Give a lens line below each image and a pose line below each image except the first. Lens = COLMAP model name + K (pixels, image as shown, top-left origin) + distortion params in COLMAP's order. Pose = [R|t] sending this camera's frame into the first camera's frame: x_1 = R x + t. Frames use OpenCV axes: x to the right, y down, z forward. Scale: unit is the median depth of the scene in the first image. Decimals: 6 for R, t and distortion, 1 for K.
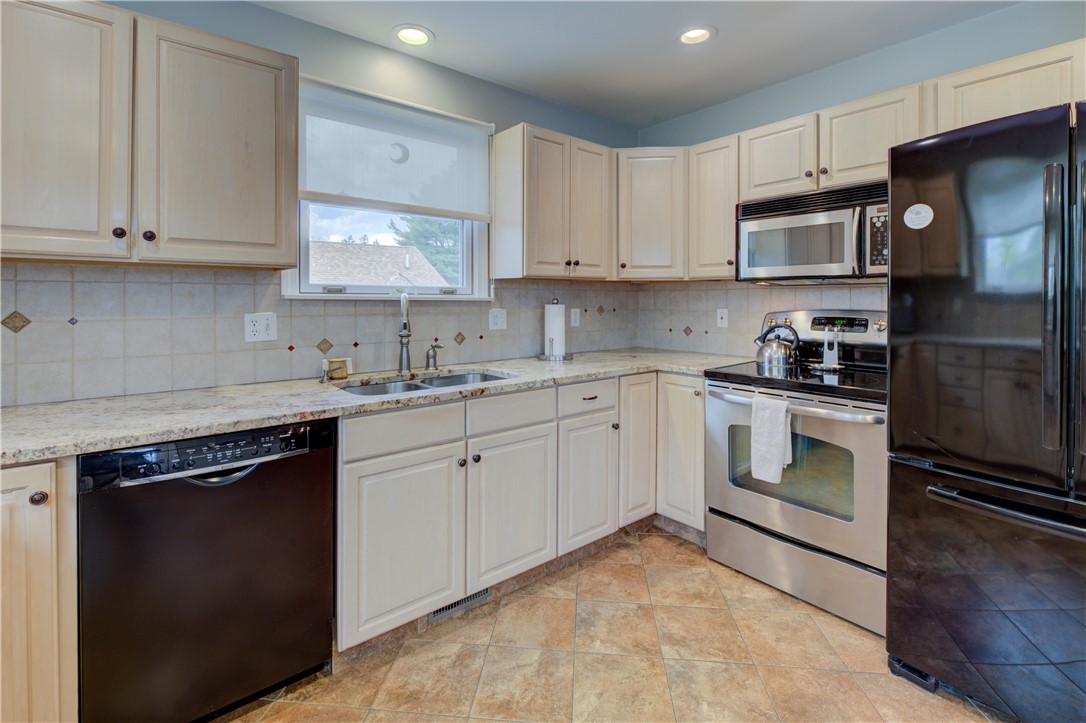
lens RADIAL K [[494.7, 0, 542.8], [0, 494.7, 298.3], [0, 0, 1]] dist [0.000020, -0.000281]
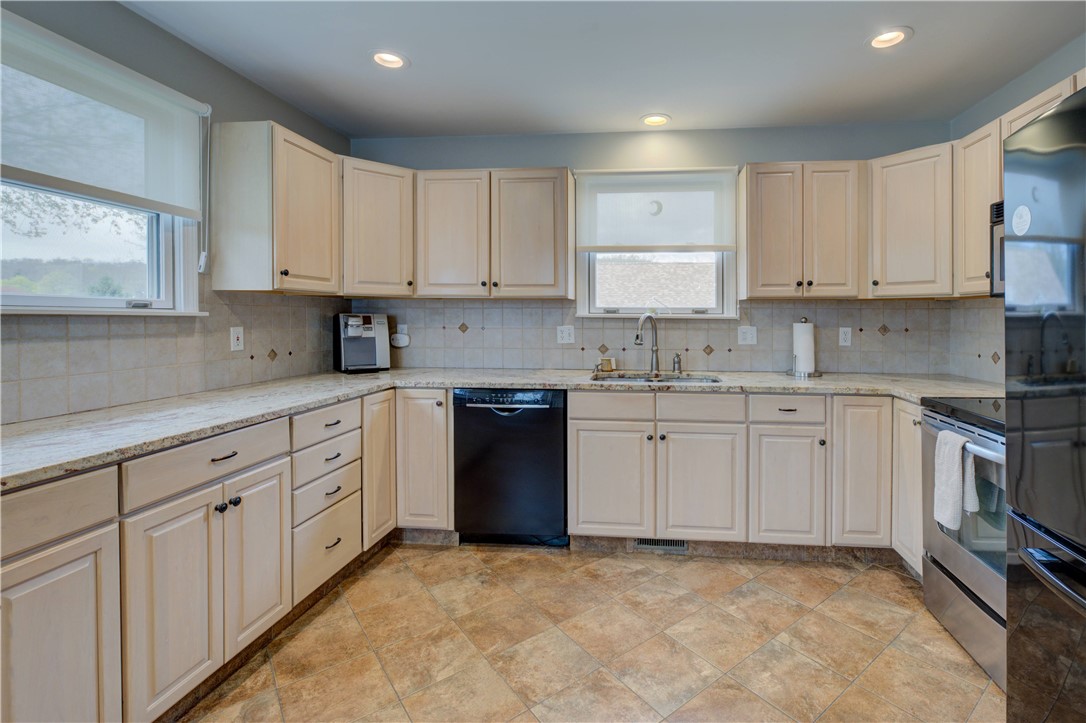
lens RADIAL K [[500.3, 0, 604.3], [0, 500.3, 319.6], [0, 0, 1]] dist [-0.000376, -0.000150]
pose [[0.709876, 0.007175, -0.704290, 0.615956], [-0.001252, 0.999959, 0.008925, -0.004903], [0.704326, -0.005454, 0.709856, -0.059464]]
